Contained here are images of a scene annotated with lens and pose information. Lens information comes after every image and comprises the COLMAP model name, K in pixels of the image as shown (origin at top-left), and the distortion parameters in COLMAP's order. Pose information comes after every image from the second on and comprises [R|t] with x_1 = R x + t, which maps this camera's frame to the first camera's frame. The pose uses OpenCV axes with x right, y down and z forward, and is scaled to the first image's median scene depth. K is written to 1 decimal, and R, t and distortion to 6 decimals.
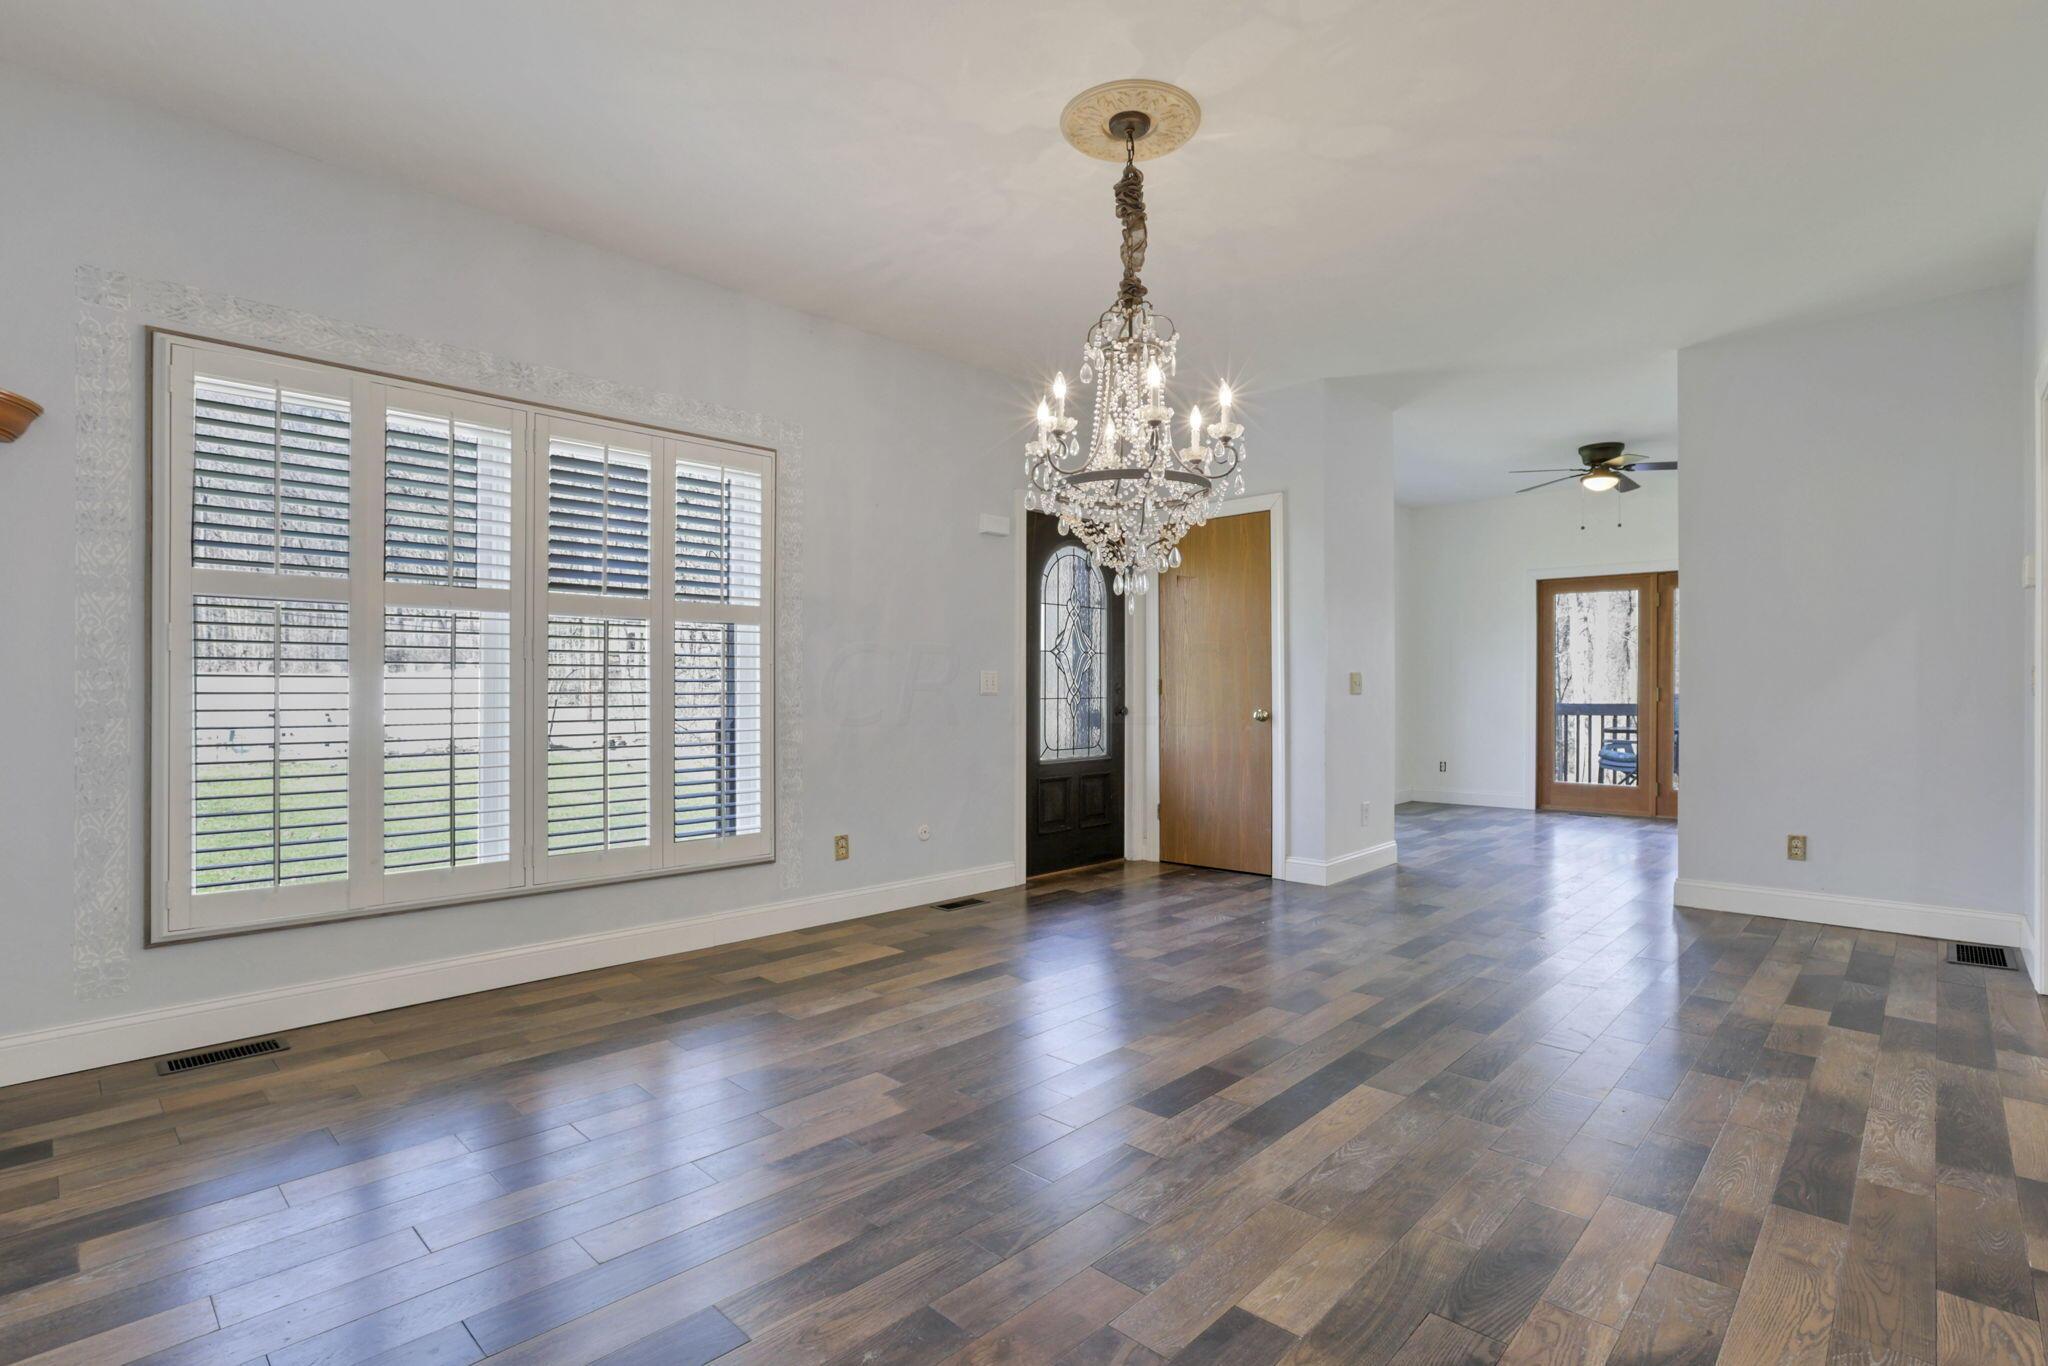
lens RADIAL K [[995.5, 0, 1018.3], [0, 995.5, 689.8], [0, 0, 1]] dist [-0.047612, 0.011148]
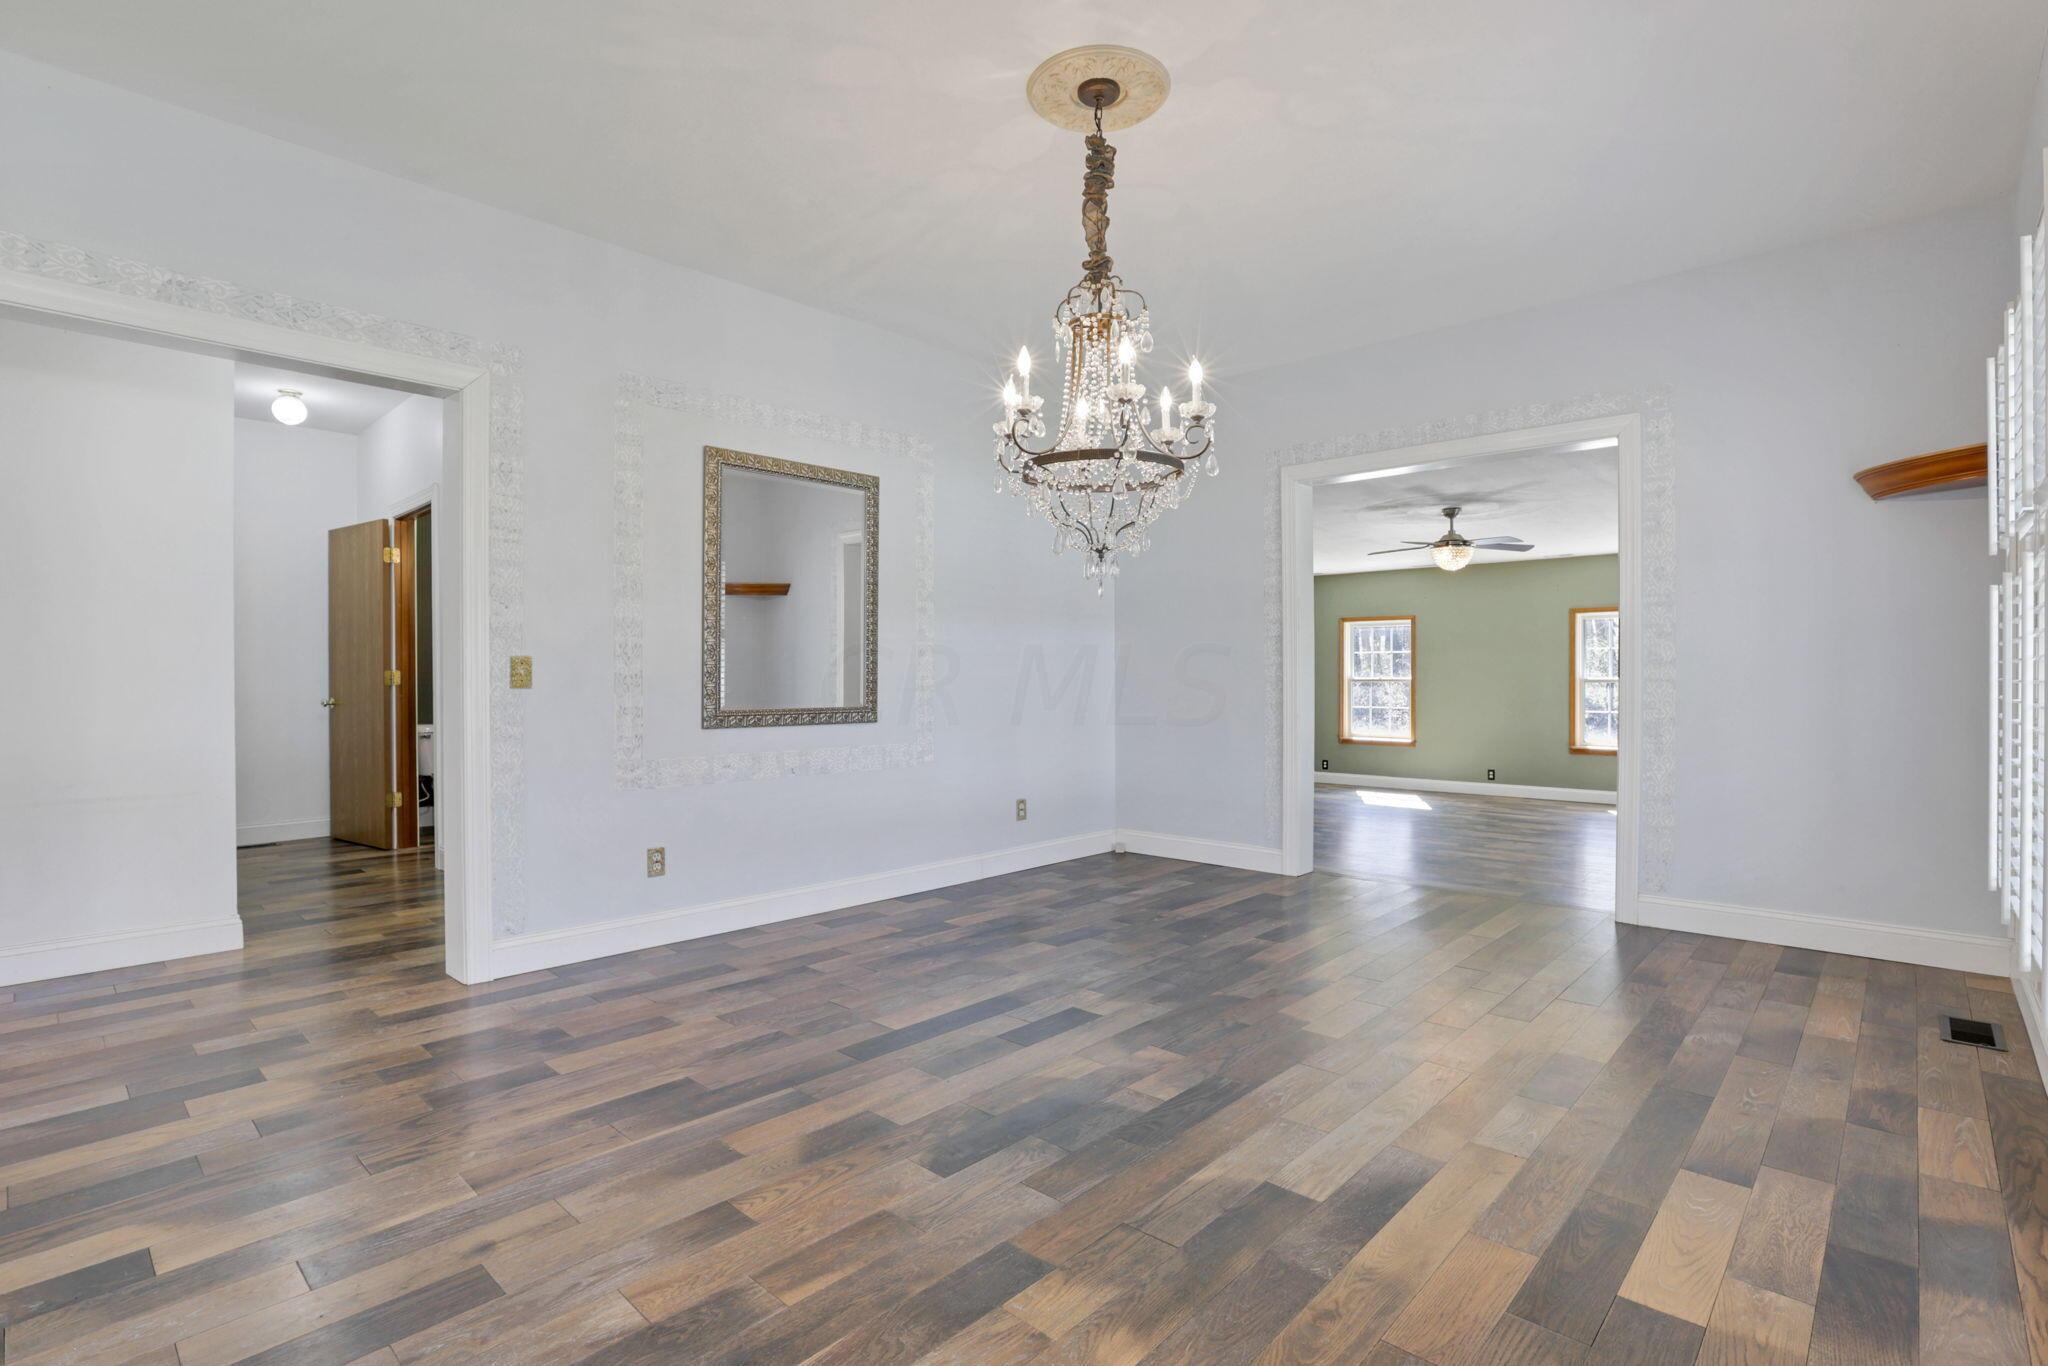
lens RADIAL K [[995.5, 0, 1032.9], [0, 995.5, 680.9], [0, 0, 1]] dist [-0.047612, 0.011148]
pose [[-0.999471, 0.002213, -0.032444, 0.185077], [0.002078, 0.999989, 0.004172, -0.002413], [0.032453, 0.004102, -0.999465, 1.738049]]
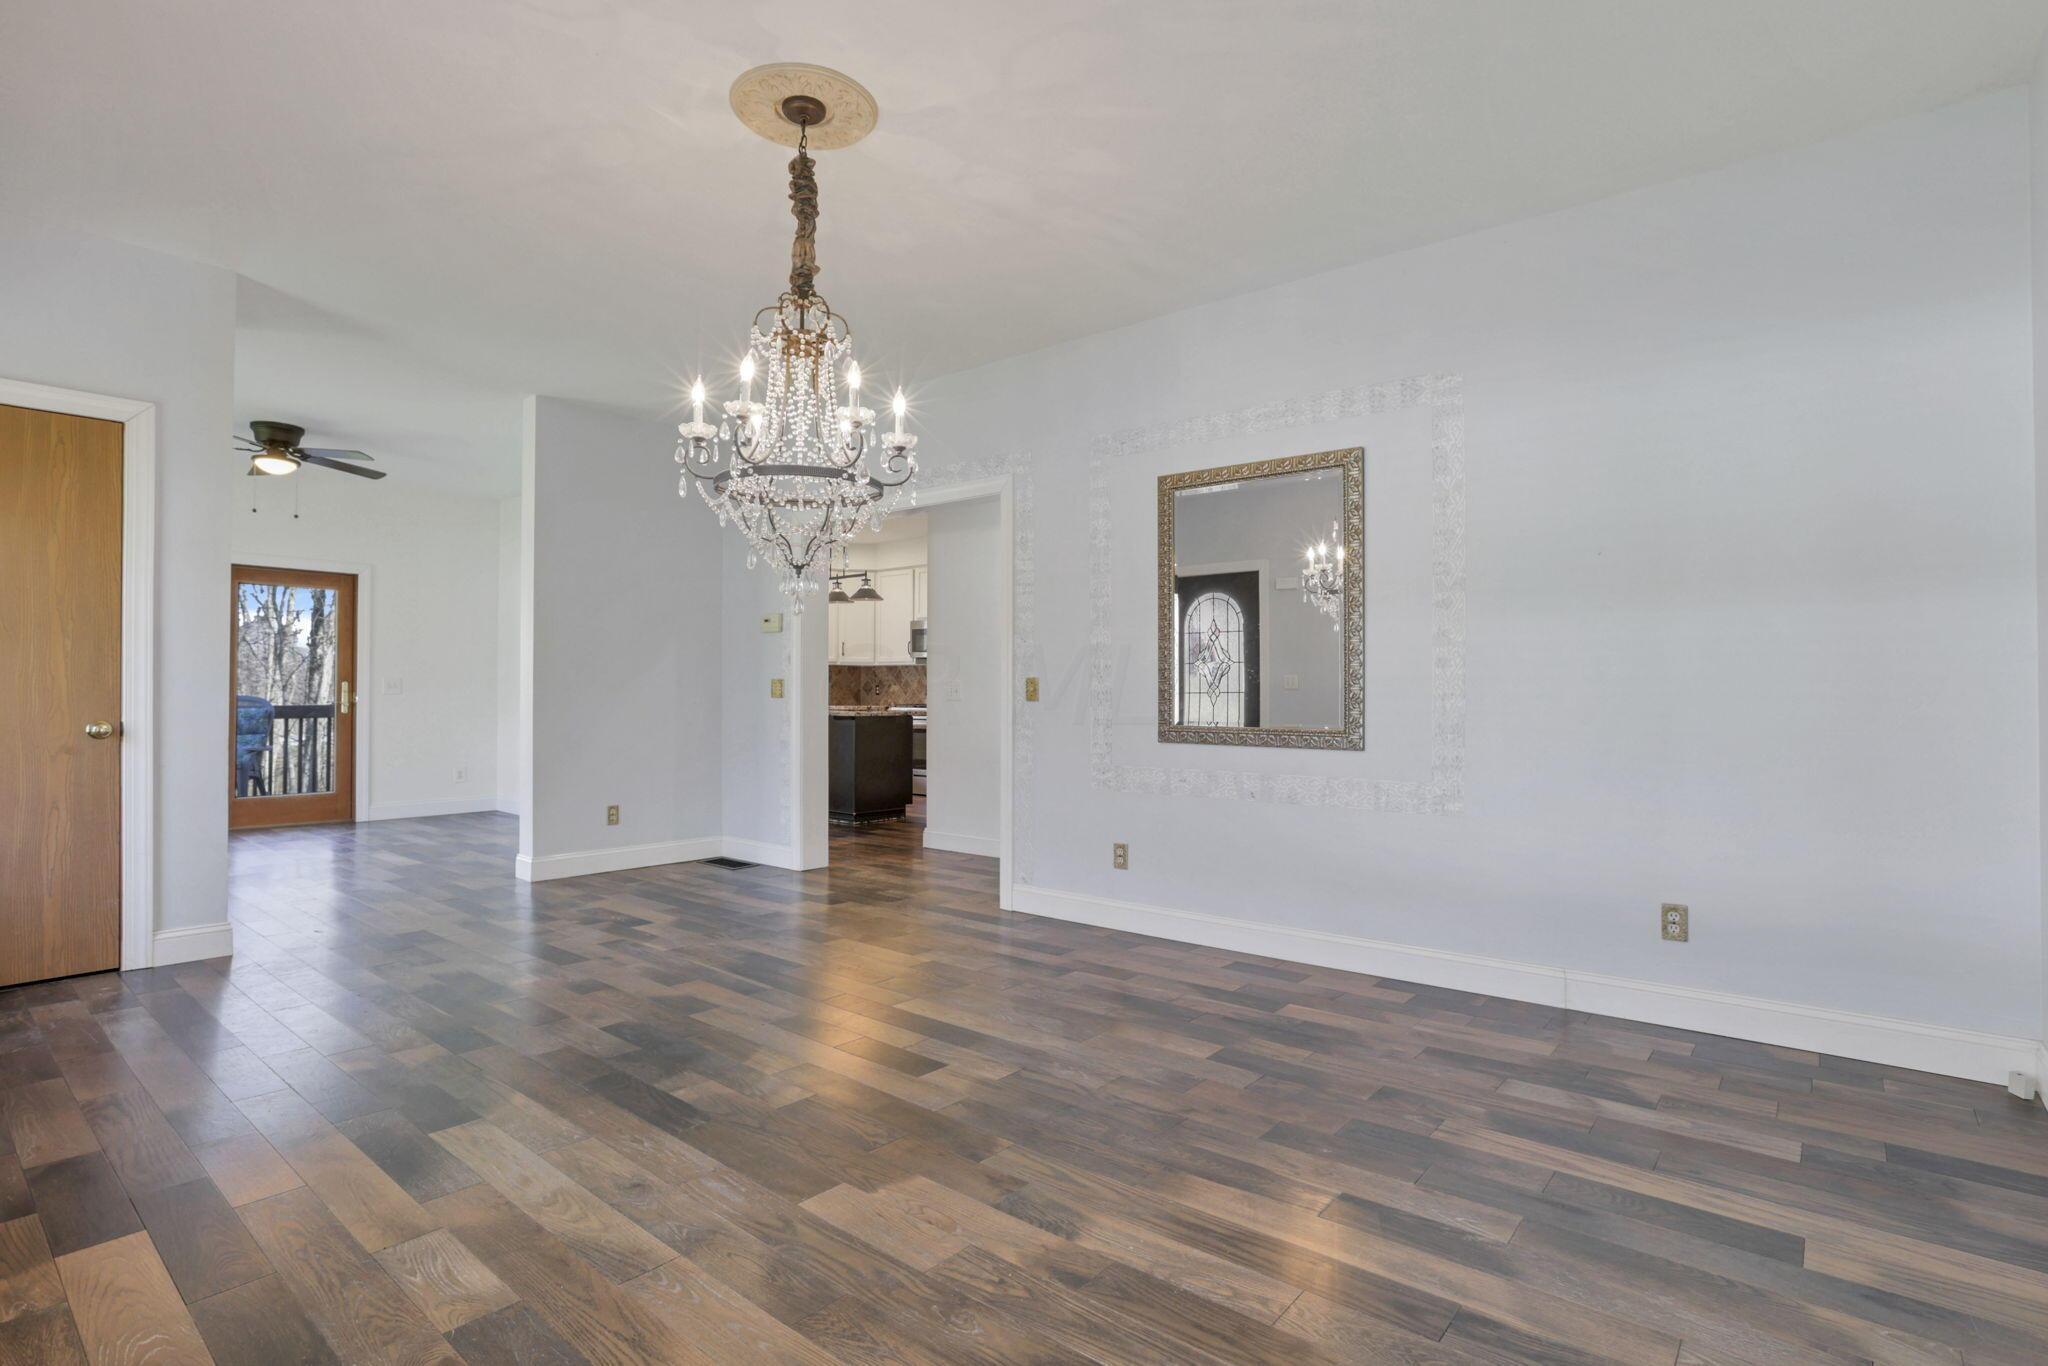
lens RADIAL K [[995.5, 0, 1041.7], [0, 995.5, 682.6], [0, 0, 1]] dist [-0.047612, 0.011148]
pose [[-0.088500, 0.013918, 0.995979, -0.767555], [-0.004805, 0.999885, -0.014400, 0.002279], [-0.996065, -0.006060, -0.088423, 0.750966]]
